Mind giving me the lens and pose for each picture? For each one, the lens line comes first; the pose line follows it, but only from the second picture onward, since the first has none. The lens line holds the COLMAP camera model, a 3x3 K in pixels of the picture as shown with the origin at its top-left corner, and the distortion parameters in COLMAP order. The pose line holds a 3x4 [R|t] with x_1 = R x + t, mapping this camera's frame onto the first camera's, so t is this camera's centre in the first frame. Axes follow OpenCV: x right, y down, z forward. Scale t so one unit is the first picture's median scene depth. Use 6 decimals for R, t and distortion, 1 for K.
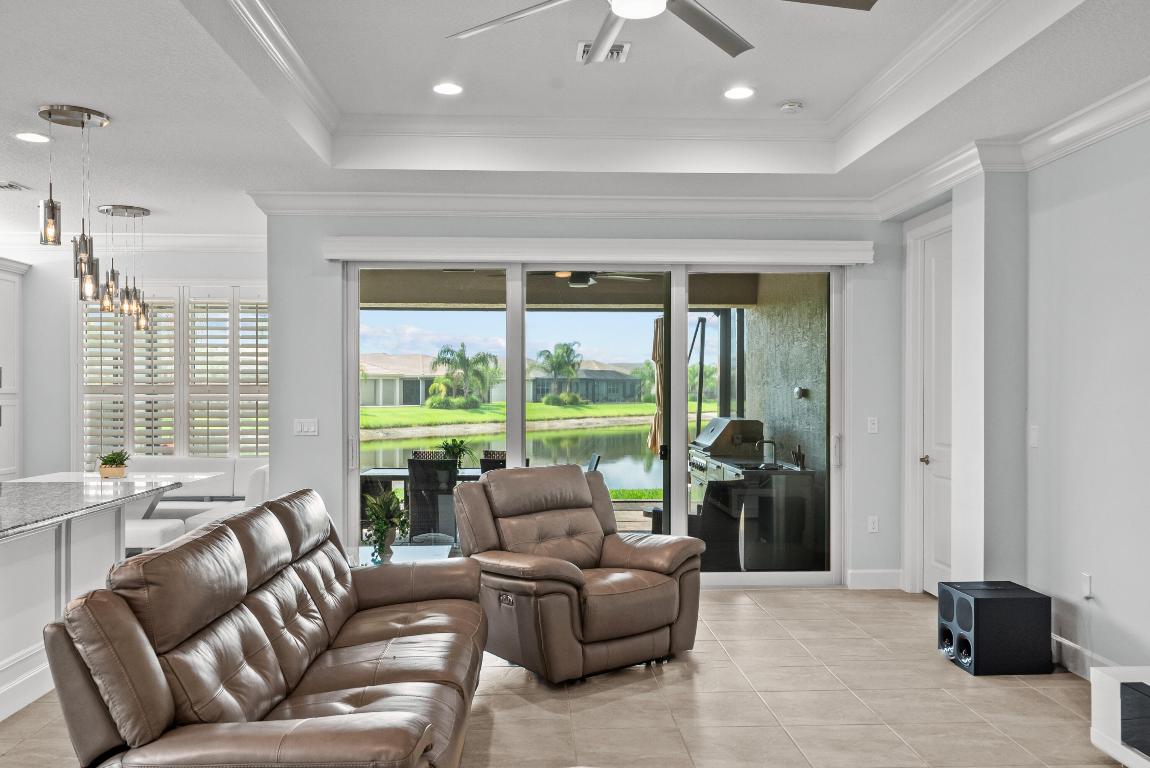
lens RADIAL K [[926.9, 0, 576.2], [0, 926.9, 385.1], [0, 0, 1]] dist [0.005406, -0.008353]
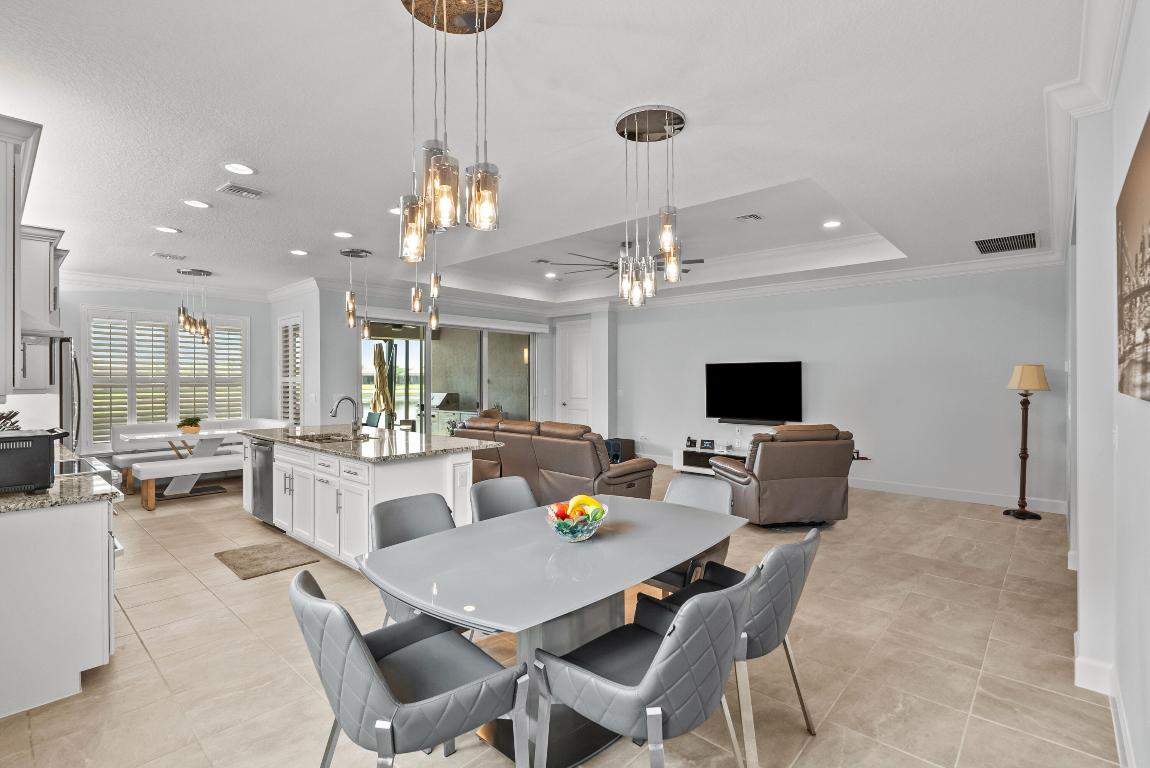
lens RADIAL K [[523.7, 0, 582.4], [0, 523.7, 376.8], [0, 0, 1]] dist [-0.000848, 0.000231]
pose [[0.700565, 0.002408, 0.713584, -0.698373], [-0.000110, 0.999995, -0.003267, 0.002113], [-0.713588, 0.002211, 0.700562, -0.150431]]
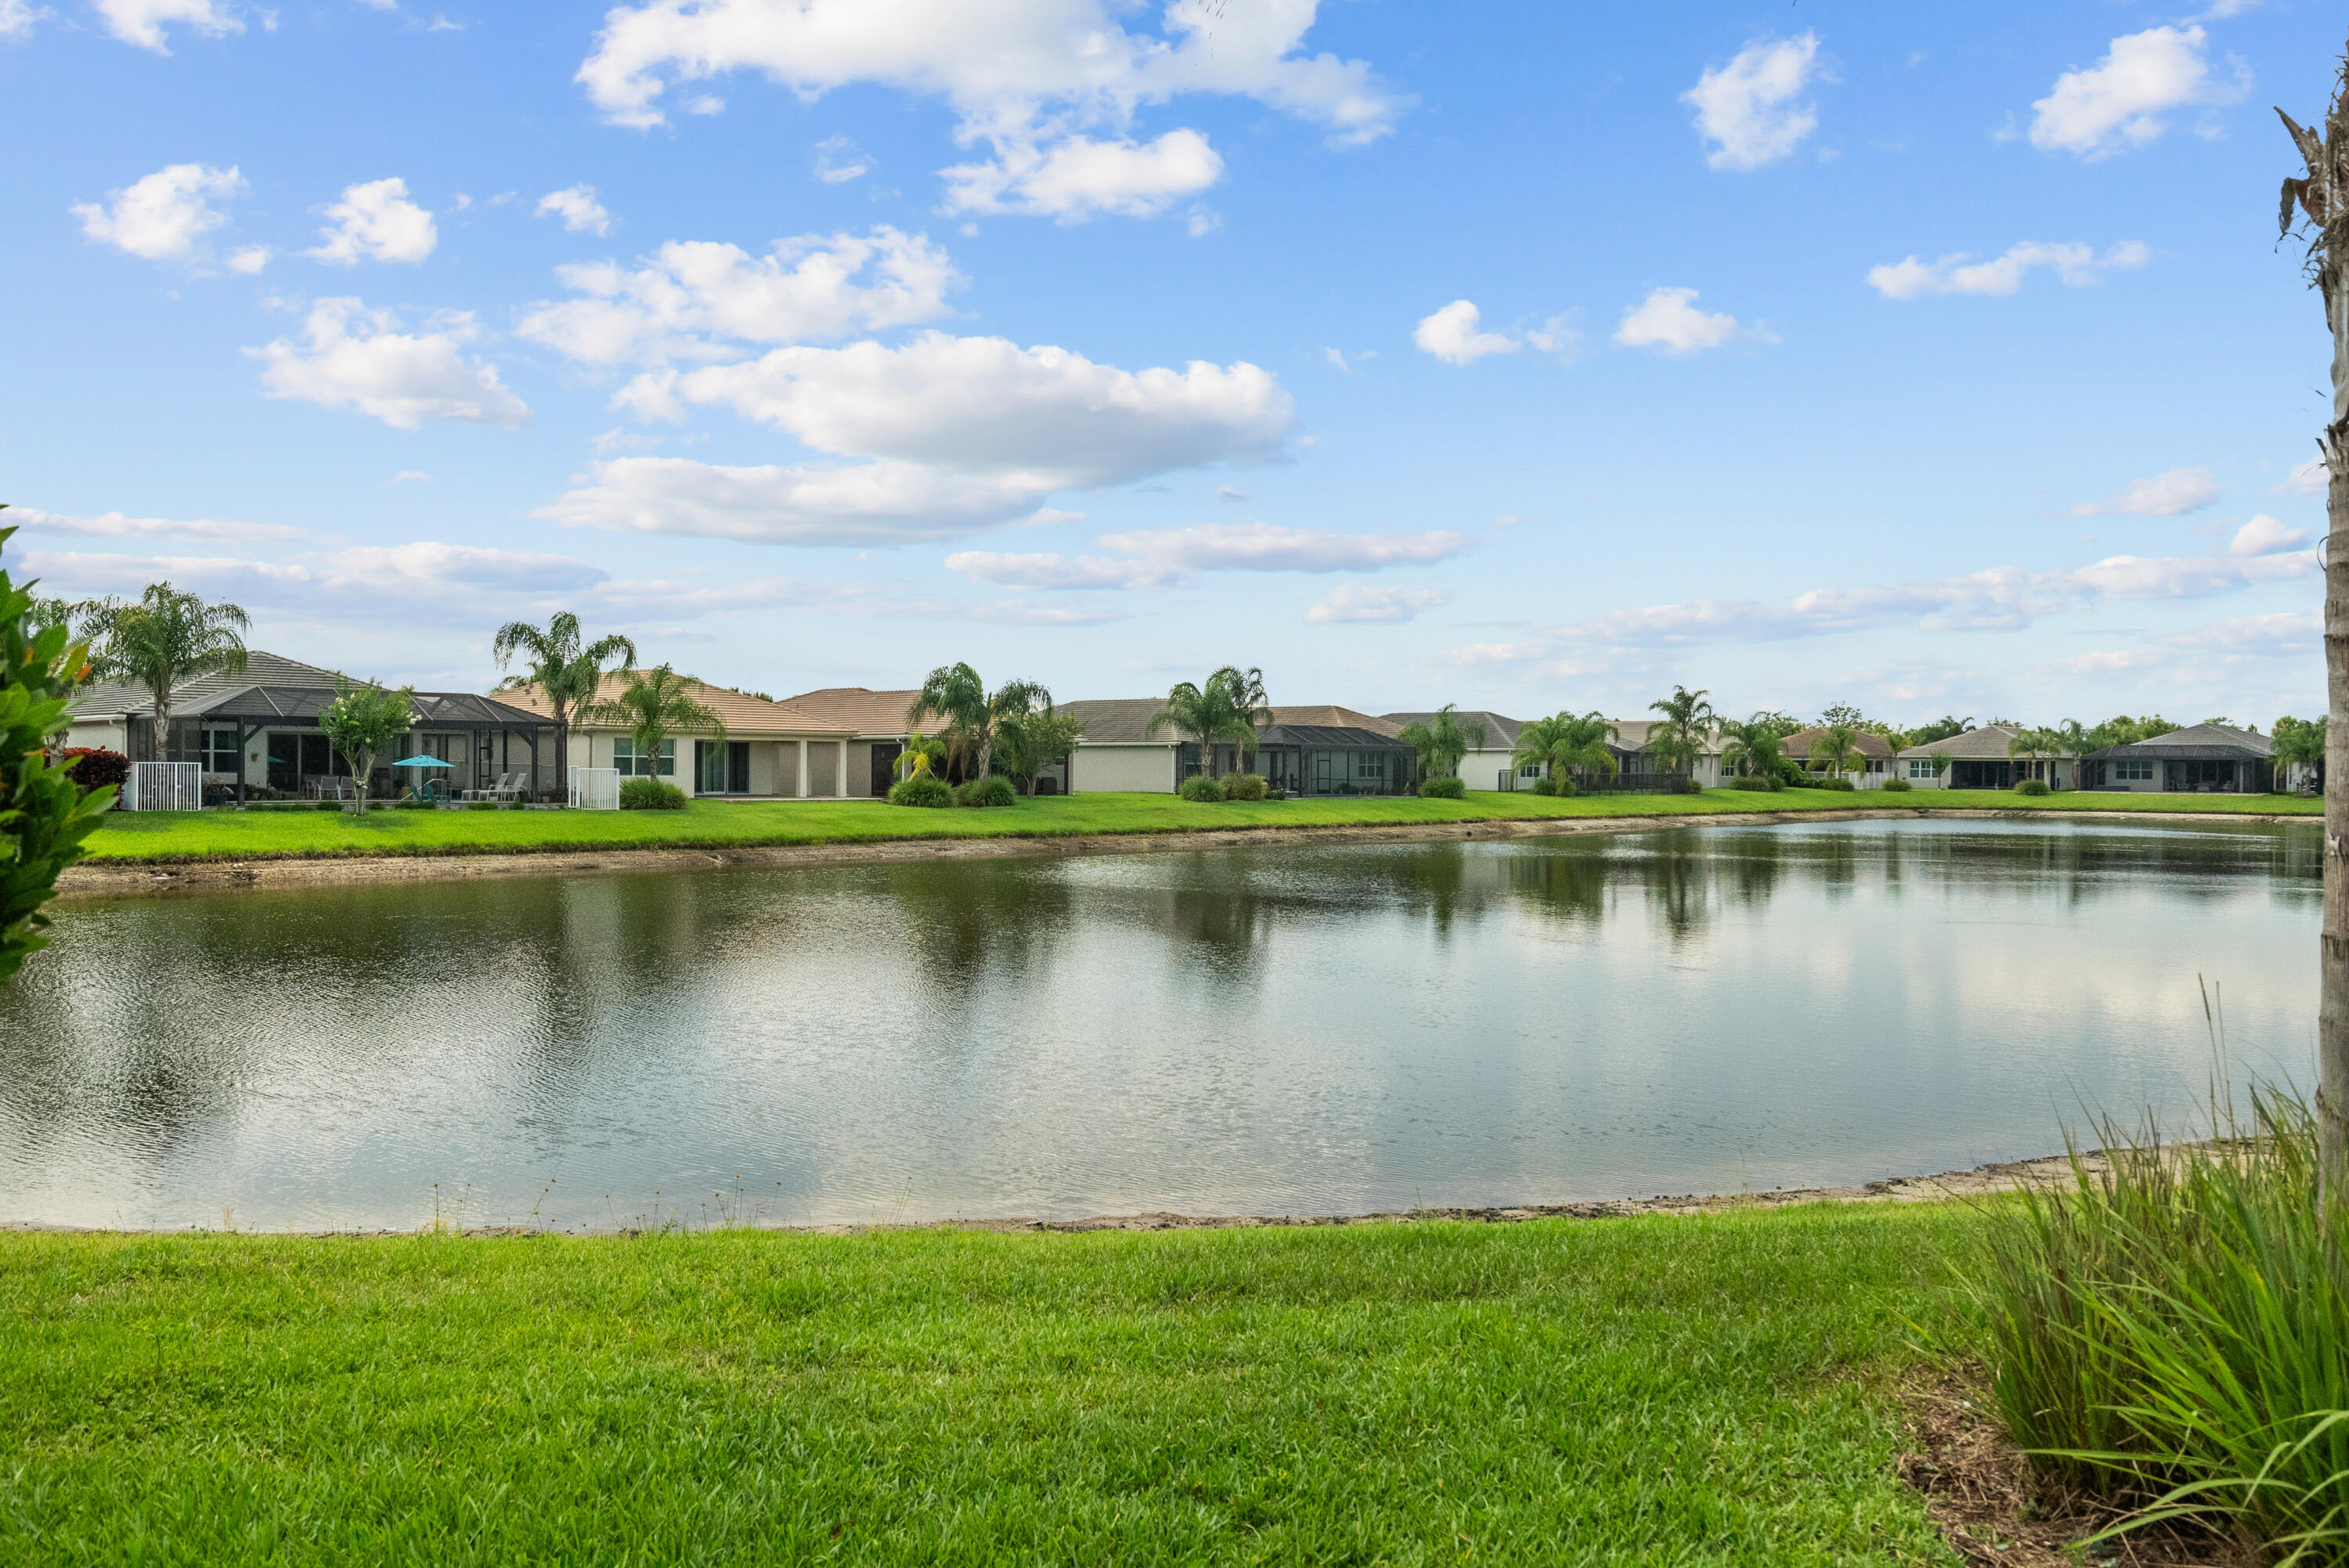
lens RADIAL K [[1736.6, 0, 1159.9], [0, 1736.6, 780.8], [0, 0, 1]] dist [-0.001598, 0.000828]
pose [[0.987047, 0.009131, -0.160173, 1.502064], [-0.007391, 0.999907, 0.011454, 0.033047], [0.160263, -0.010122, 0.987022, 2.163223]]
